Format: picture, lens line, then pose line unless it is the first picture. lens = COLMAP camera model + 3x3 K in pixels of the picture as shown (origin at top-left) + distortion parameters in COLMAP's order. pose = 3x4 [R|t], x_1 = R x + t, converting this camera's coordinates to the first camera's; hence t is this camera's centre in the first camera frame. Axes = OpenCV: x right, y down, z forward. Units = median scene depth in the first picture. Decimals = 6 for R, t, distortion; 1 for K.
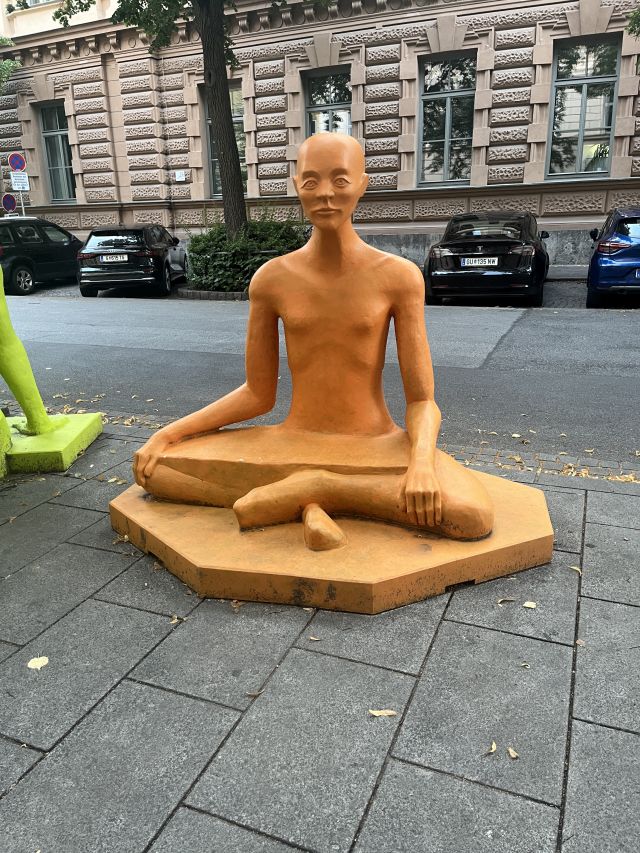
lens RADIAL K [[639.4, 0, 322.7], [0, 639.4, 436.6], [0, 0, 1]] dist [0.089713, -0.111023]
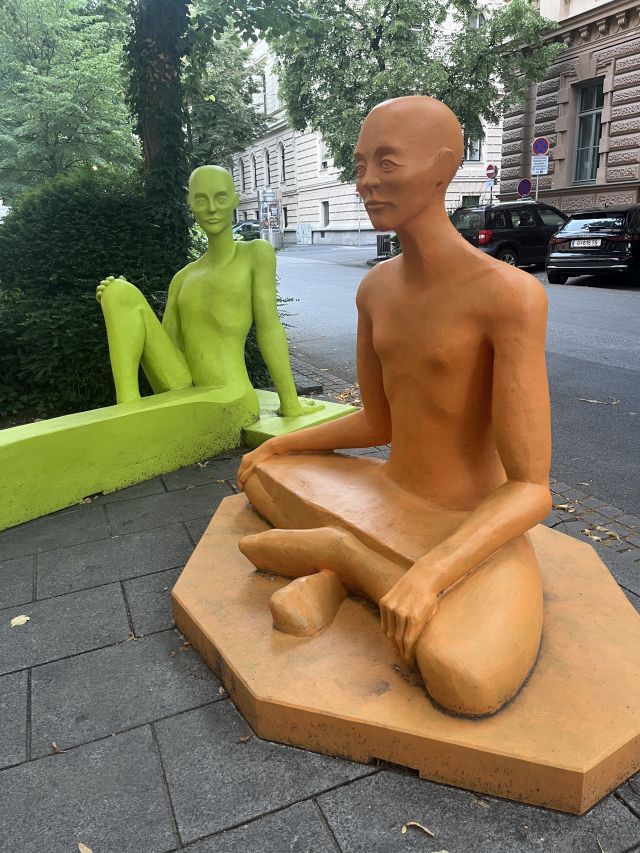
lens RADIAL K [[648.7, 0, 320.0], [0, 648.7, 426.5], [0, 0, 1]] dist [0.091706, -0.125677]
pose [[0.719110, 0.205494, -0.663816, 0.079036], [-0.200083, 0.976050, 0.085401, -0.022628], [0.665467, 0.071405, 0.743004, 0.061879]]
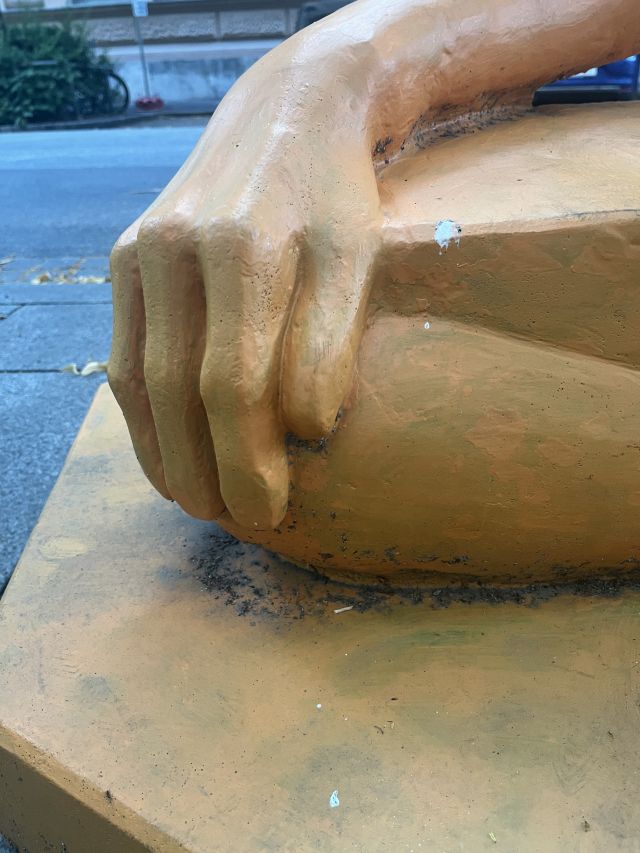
lens RADIAL K [[648.7, 0, 320.0], [0, 648.7, 426.5], [0, 0, 1]] dist [0.091706, -0.125677]
pose [[0.947547, -0.153074, 0.280575, -0.054052], [0.107266, 0.979241, 0.171991, 0.007491], [-0.301078, -0.132874, 0.944297, 0.160295]]
